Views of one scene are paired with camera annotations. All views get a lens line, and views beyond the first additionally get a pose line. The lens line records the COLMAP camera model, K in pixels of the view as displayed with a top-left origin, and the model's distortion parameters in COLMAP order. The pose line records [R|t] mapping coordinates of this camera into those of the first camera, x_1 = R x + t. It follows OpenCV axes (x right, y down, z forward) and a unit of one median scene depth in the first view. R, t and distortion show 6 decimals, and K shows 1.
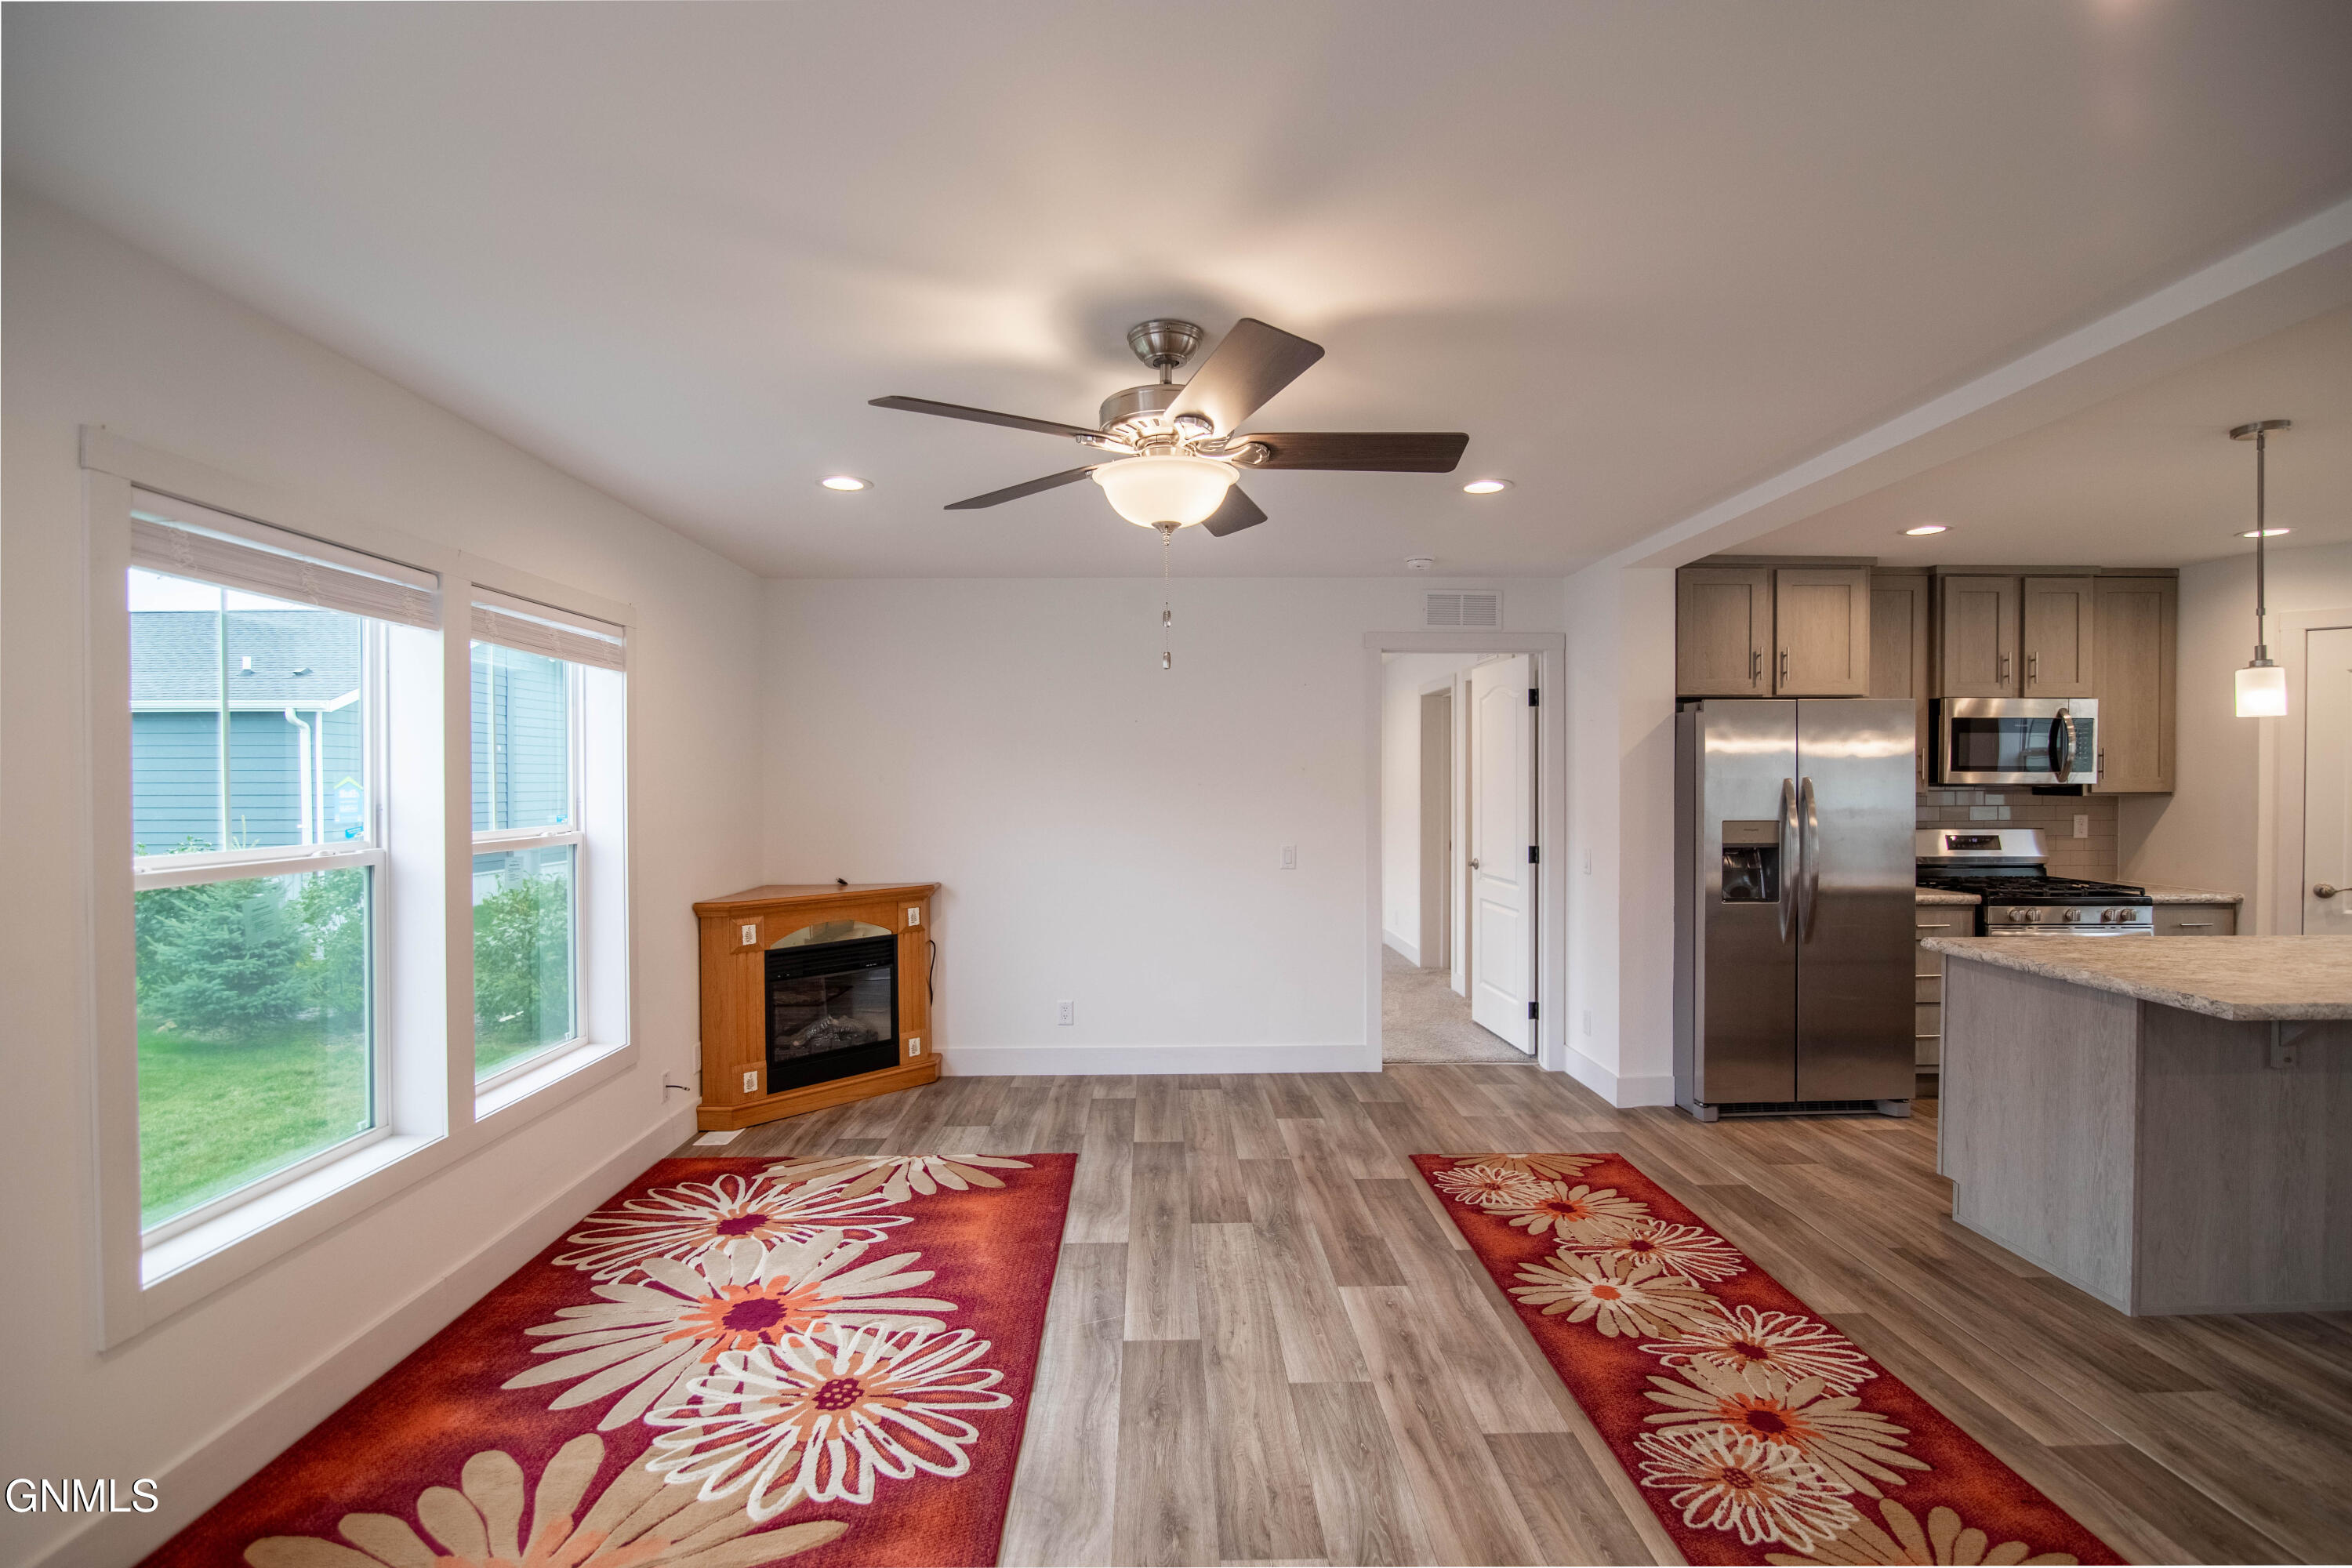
lens RADIAL K [[1080.6, 0, 1169.5], [0, 1080.6, 792.5], [0, 0, 1]] dist [-0.019819, 0.000655]
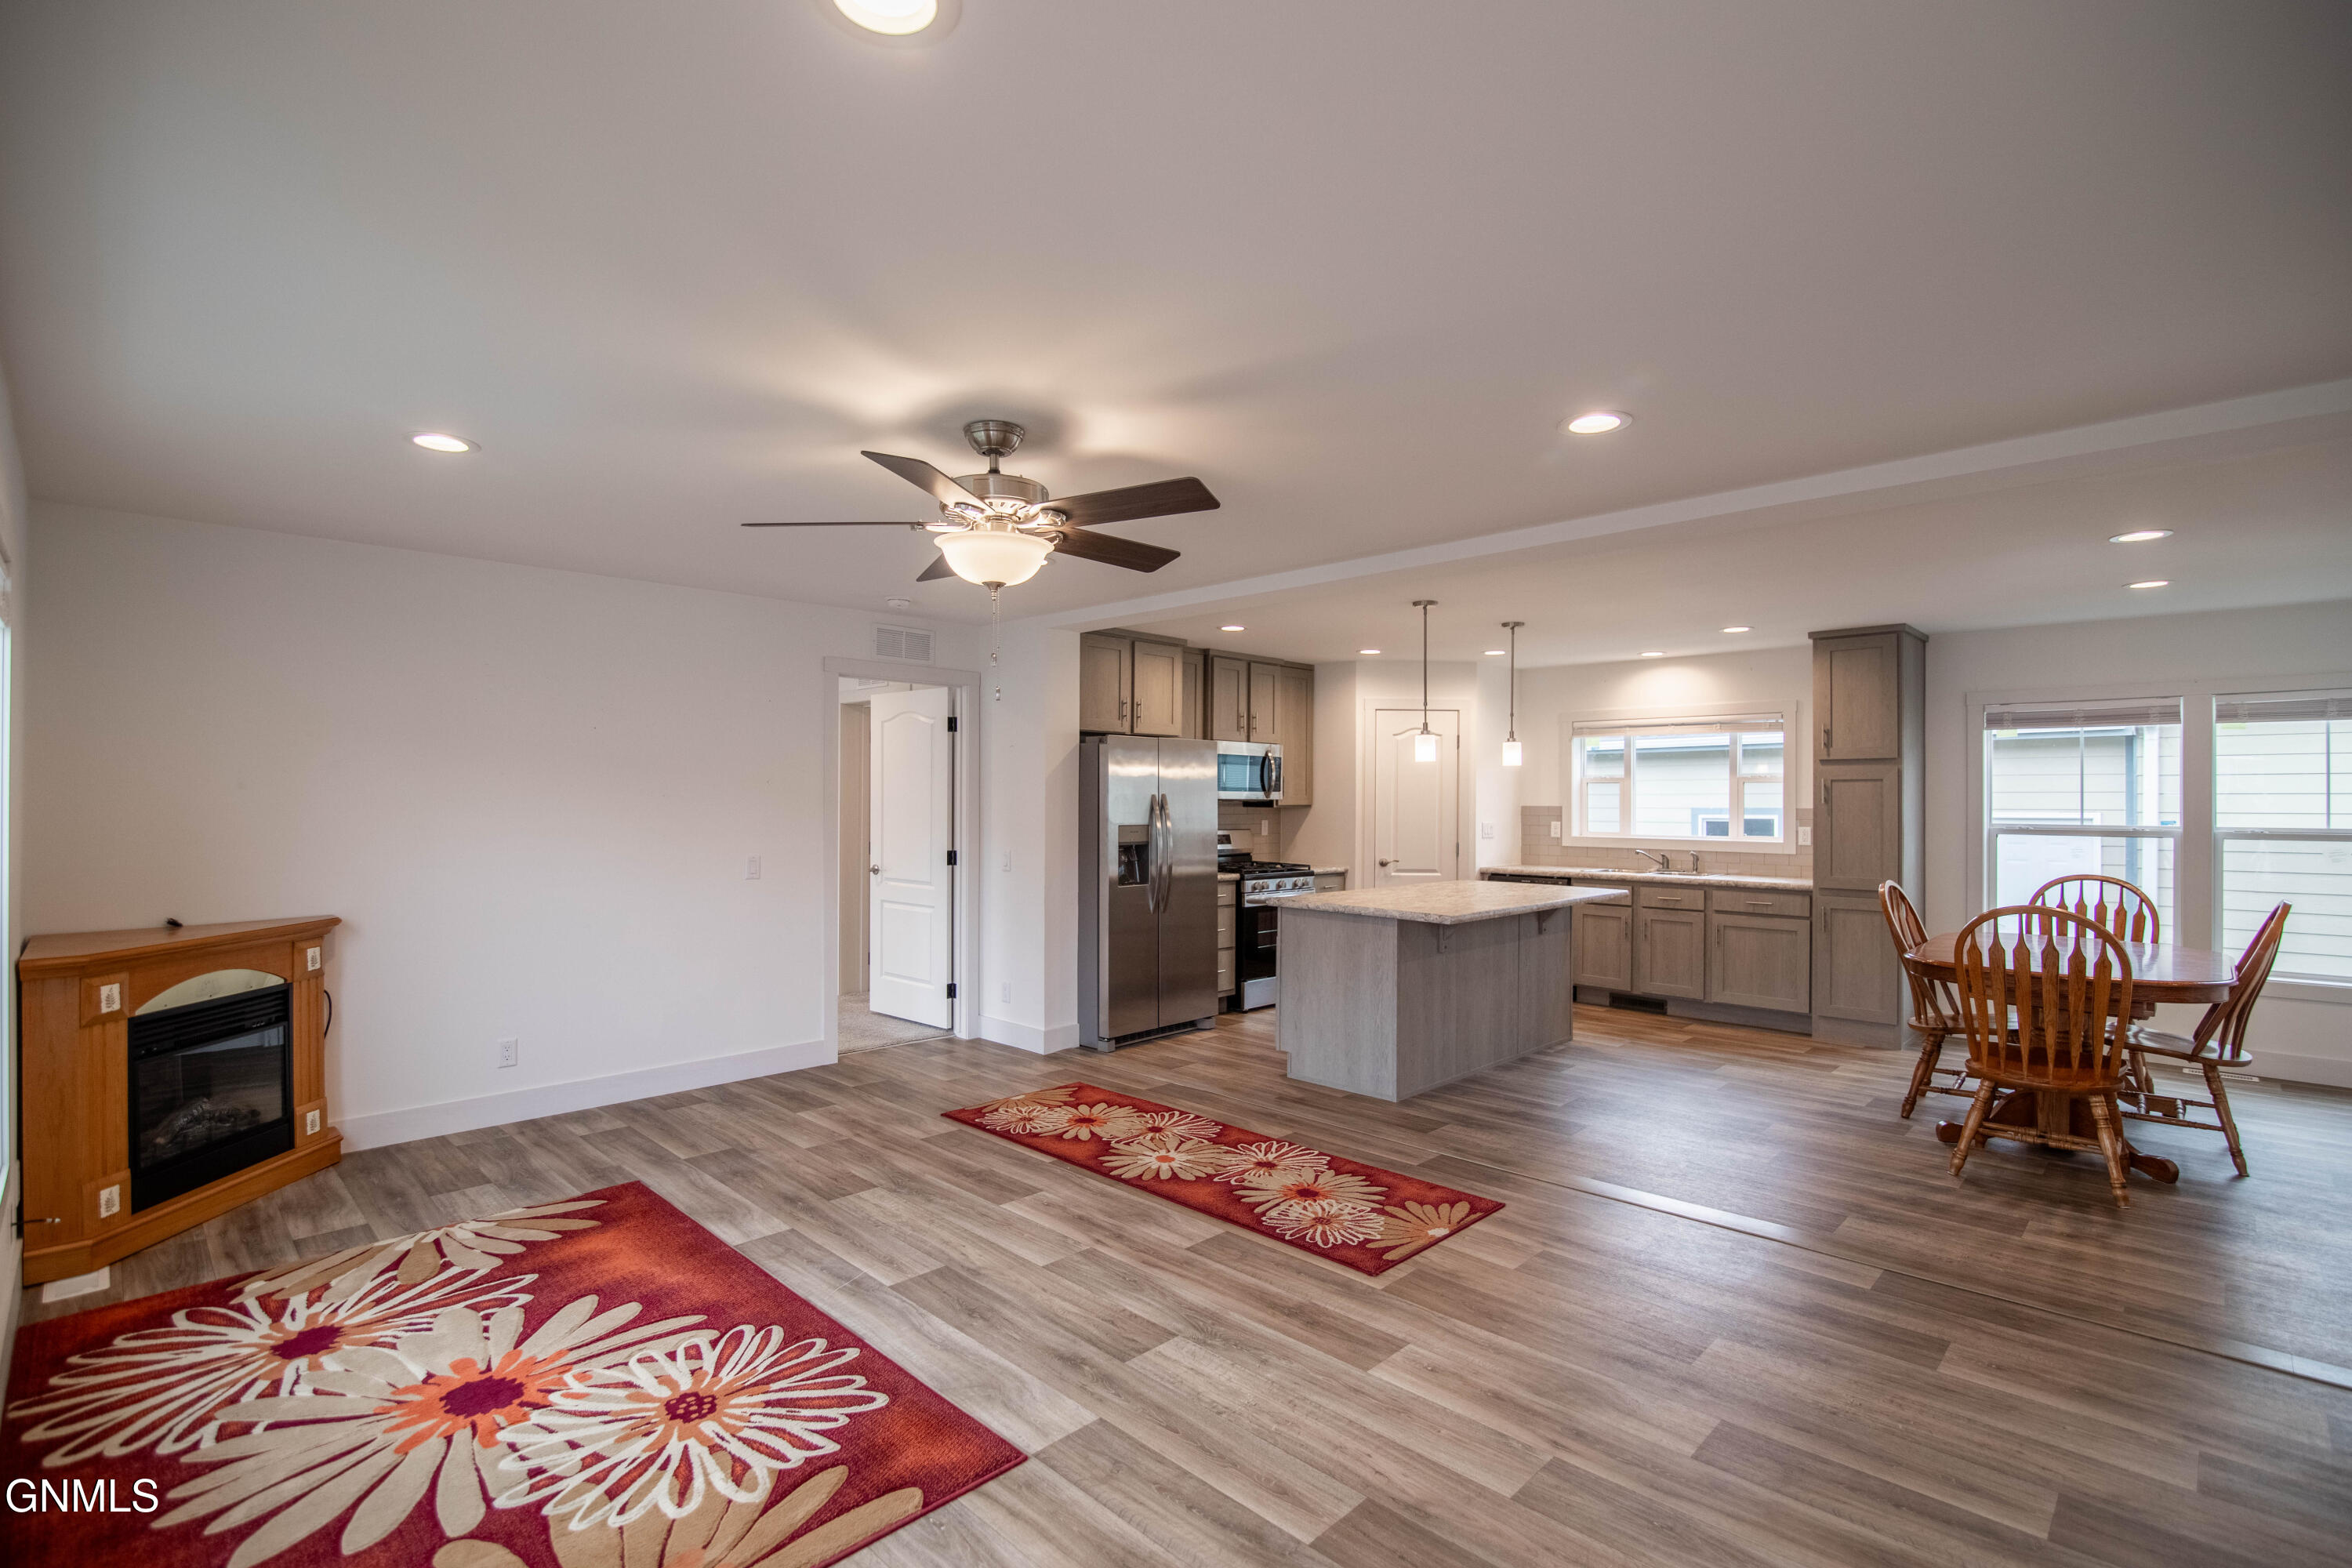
lens RADIAL K [[1080.6, 0, 1169.5], [0, 1080.6, 792.5], [0, 0, 1]] dist [-0.019819, 0.000655]
pose [[0.716118, 0.008813, 0.697923, -0.445033], [0.001824, 0.999893, -0.014498, 0.005720], [-0.697977, 0.011655, 0.716026, -0.014860]]
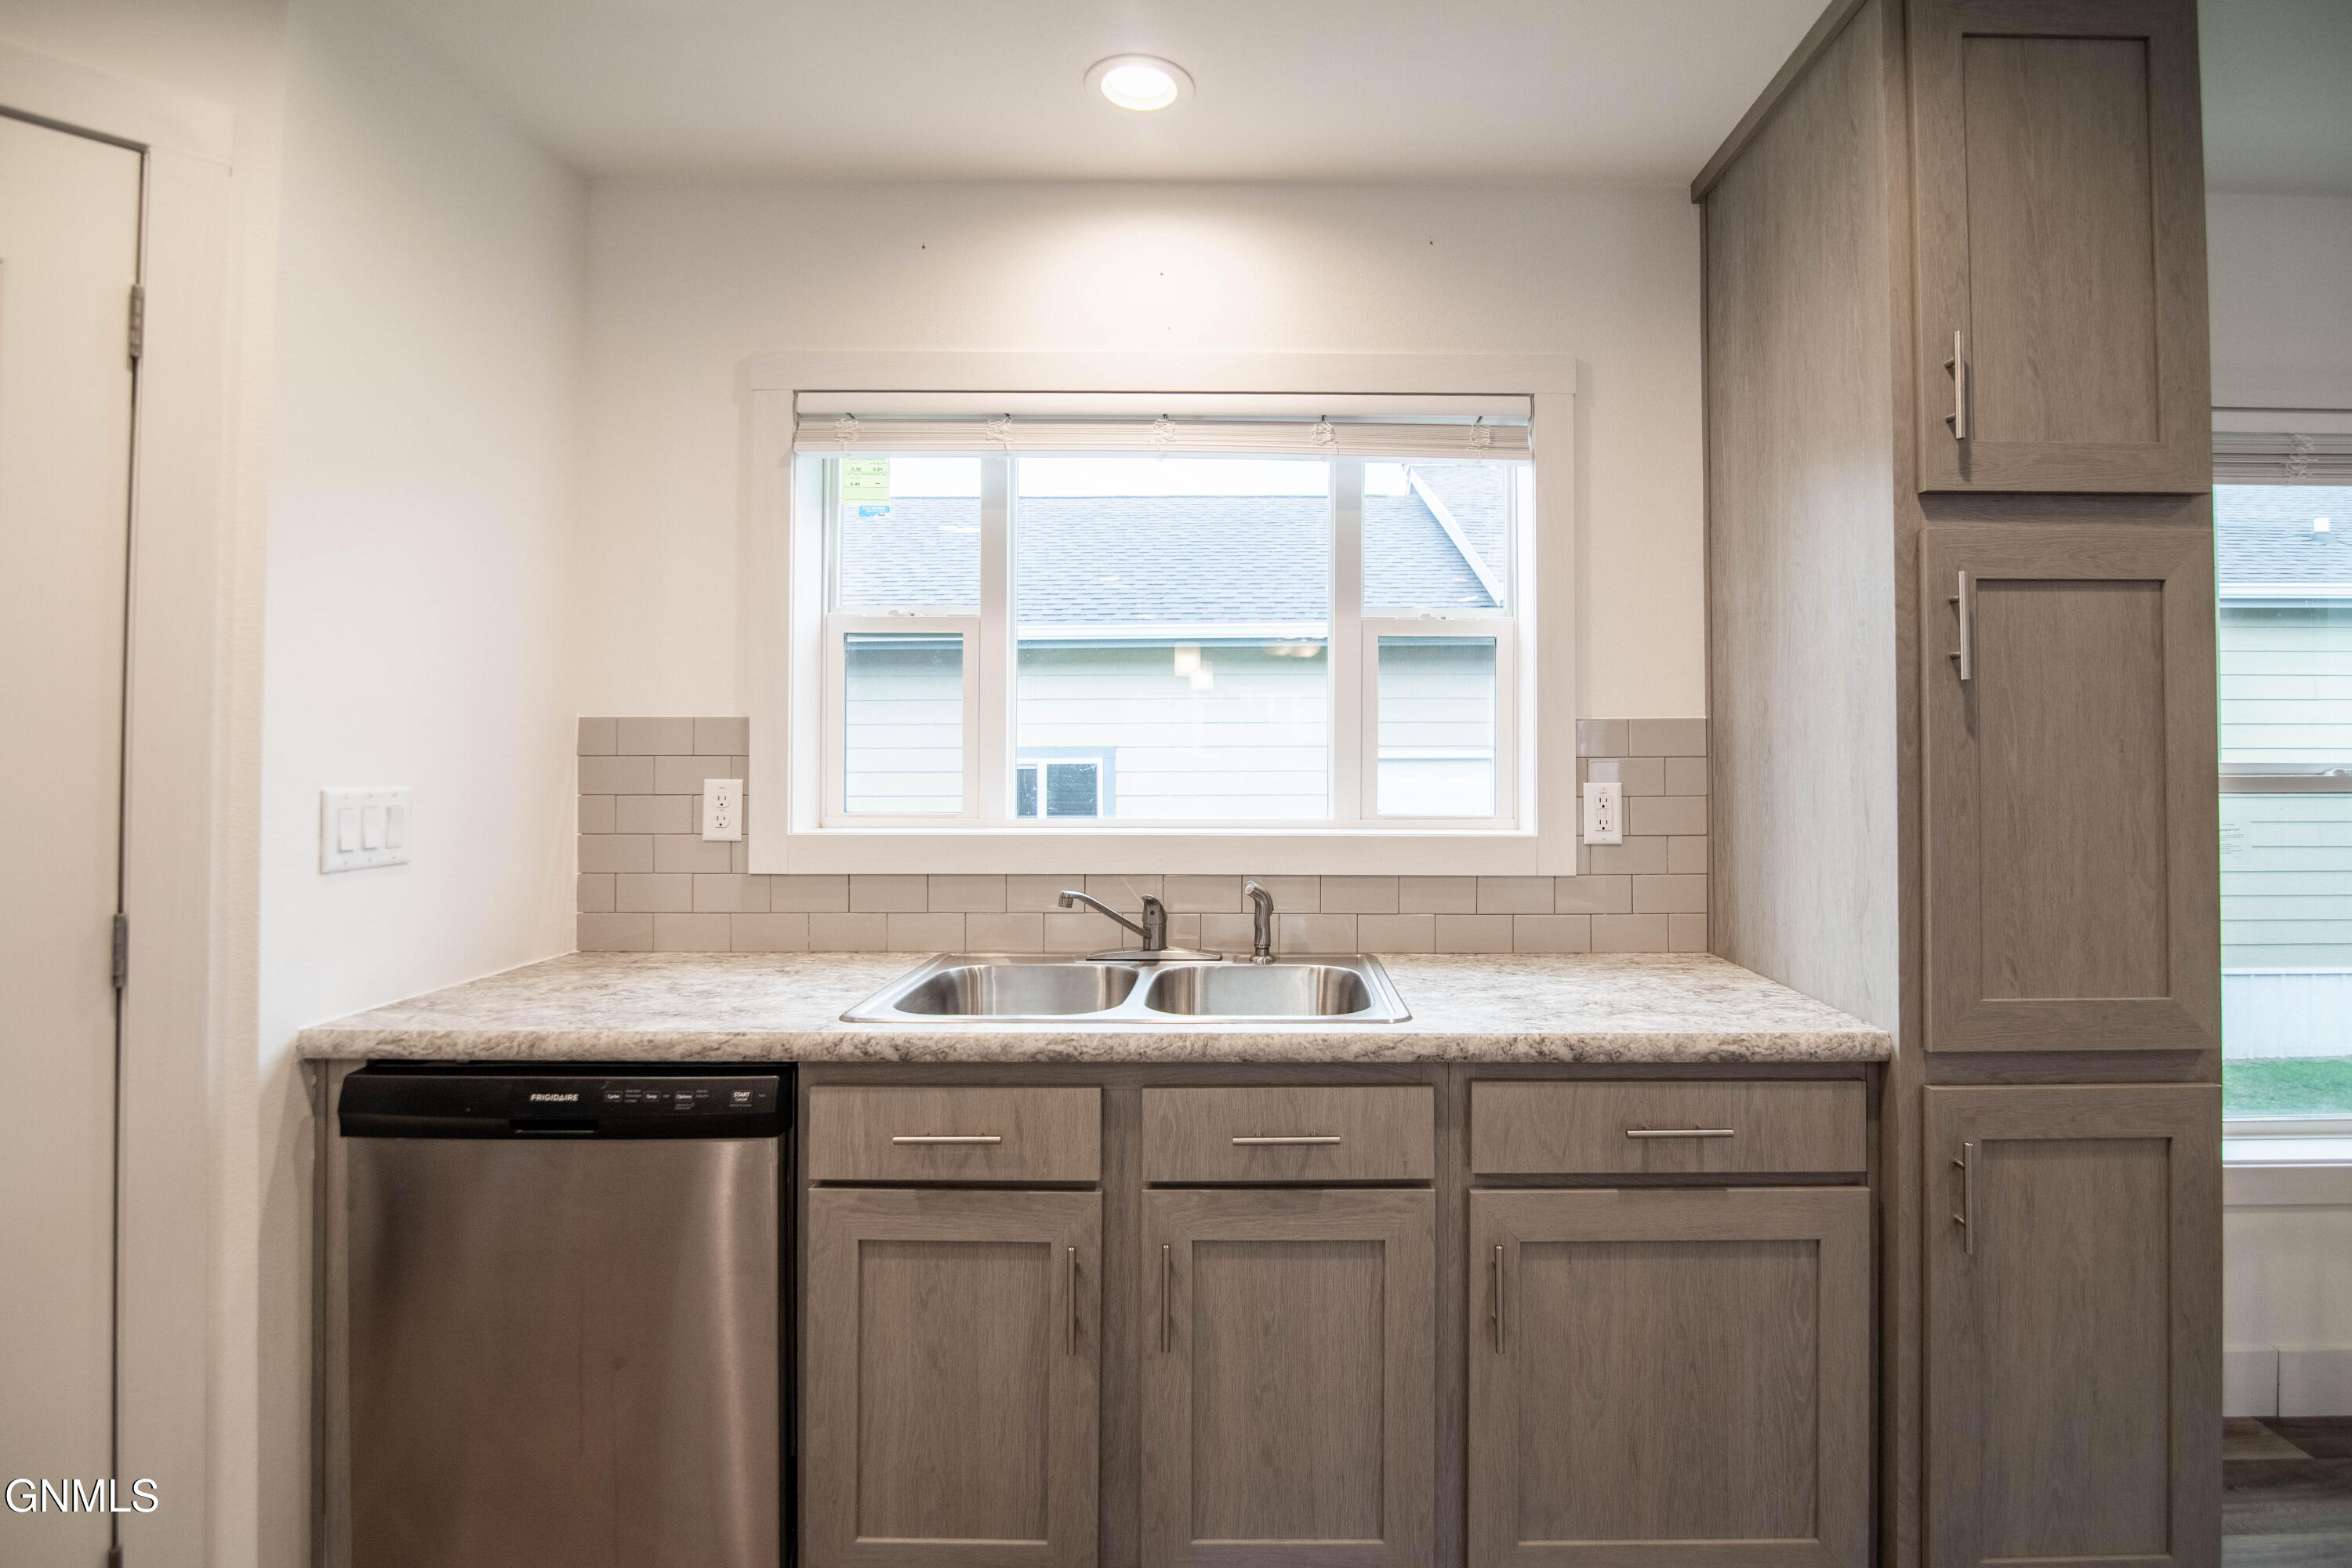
lens RADIAL K [[1123.6, 0, 1260.2], [0, 1123.6, 727.5], [0, 0, 1]] dist [-0.015606, -0.000086]
pose [[0.012125, 0.022293, 0.999678, 1.042017], [0.009017, 0.999708, -0.022403, 0.023291], [-0.999886, 0.009286, 0.011920, 0.707574]]
